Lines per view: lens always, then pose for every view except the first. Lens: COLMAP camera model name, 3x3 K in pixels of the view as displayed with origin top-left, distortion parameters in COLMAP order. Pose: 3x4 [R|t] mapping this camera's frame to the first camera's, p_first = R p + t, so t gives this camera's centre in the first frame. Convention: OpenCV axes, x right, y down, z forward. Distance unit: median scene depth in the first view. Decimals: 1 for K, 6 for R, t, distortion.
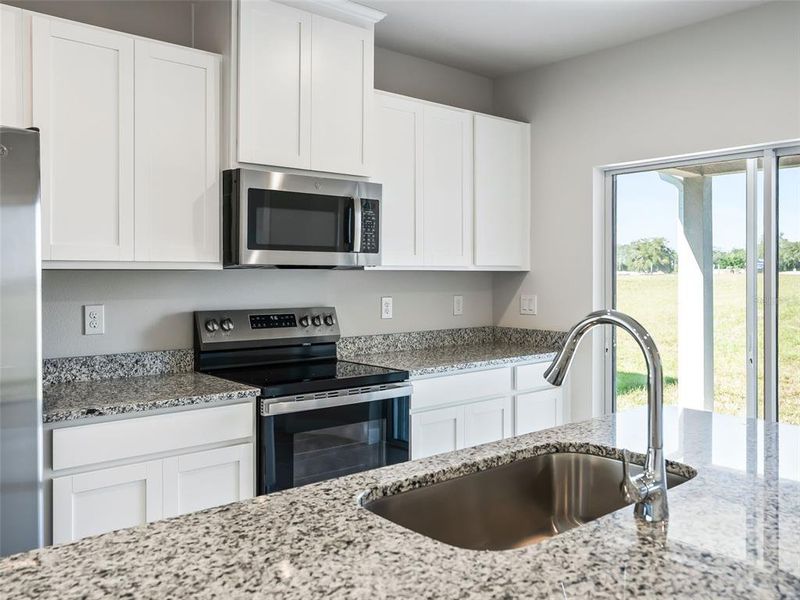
lens RADIAL K [[675.2, 0, 398.9], [0, 675.2, 272.9], [0, 0, 1]] dist [0.031504, 0.002302]
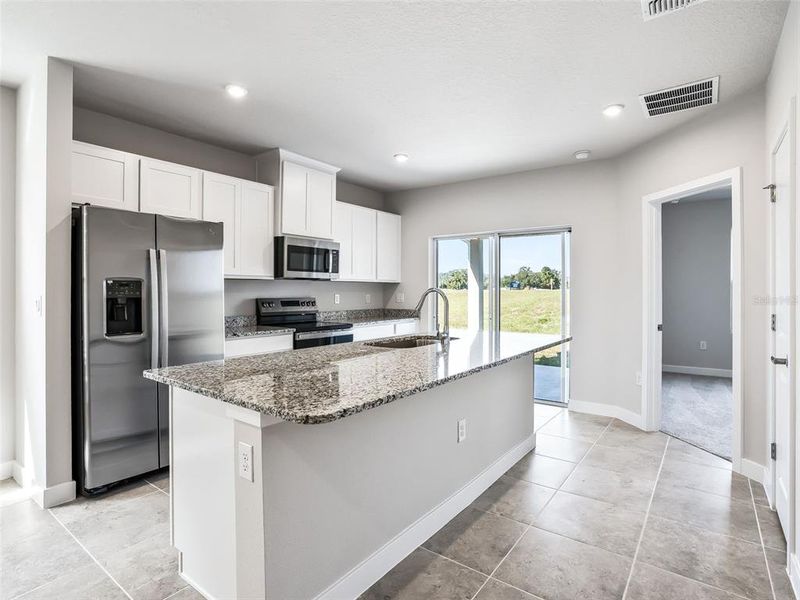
lens RADIAL K [[415.8, 0, 402.4], [0, 415.8, 292.1], [0, 0, 1]] dist [-0.015497, 0.001076]
pose [[0.975387, 0.000379, 0.220499, -0.130902], [-0.001727, 0.999981, 0.005922, 0.026238], [-0.220493, -0.006157, 0.975369, -0.425872]]
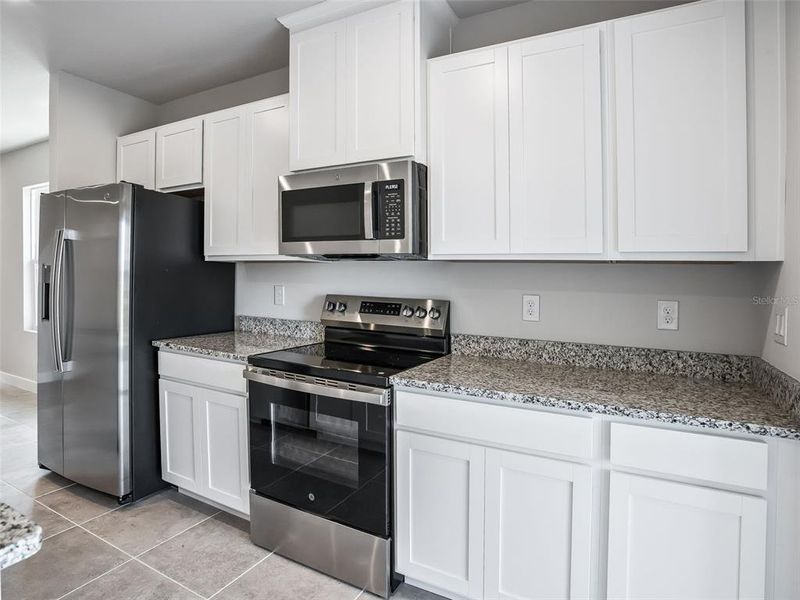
lens RADIAL K [[436.9, 0, 404.5], [0, 436.9, 276.3], [0, 0, 1]] dist [-0.035701, 0.000610]
pose [[0.374625, 0.003178, -0.927171, 0.510794], [-0.017792, 0.999835, -0.003761, 0.021157], [0.927006, 0.017905, 0.374619, 0.792688]]
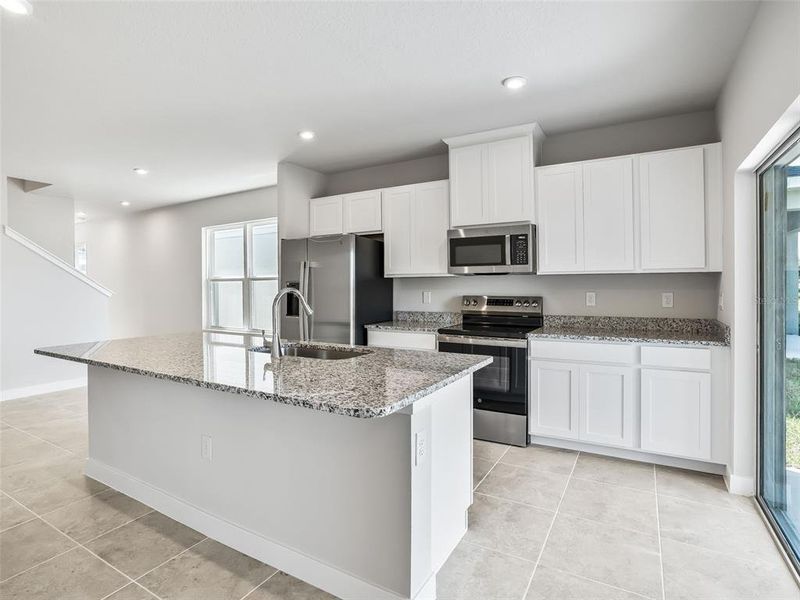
lens RADIAL K [[415.8, 0, 402.4], [0, 415.8, 292.1], [0, 0, 1]] dist [-0.015497, 0.001076]
pose [[0.339509, 0.012029, -0.940526, 0.865599], [0.009956, 0.999816, 0.016381, 0.020139], [0.940550, -0.014925, 0.339327, 0.347945]]
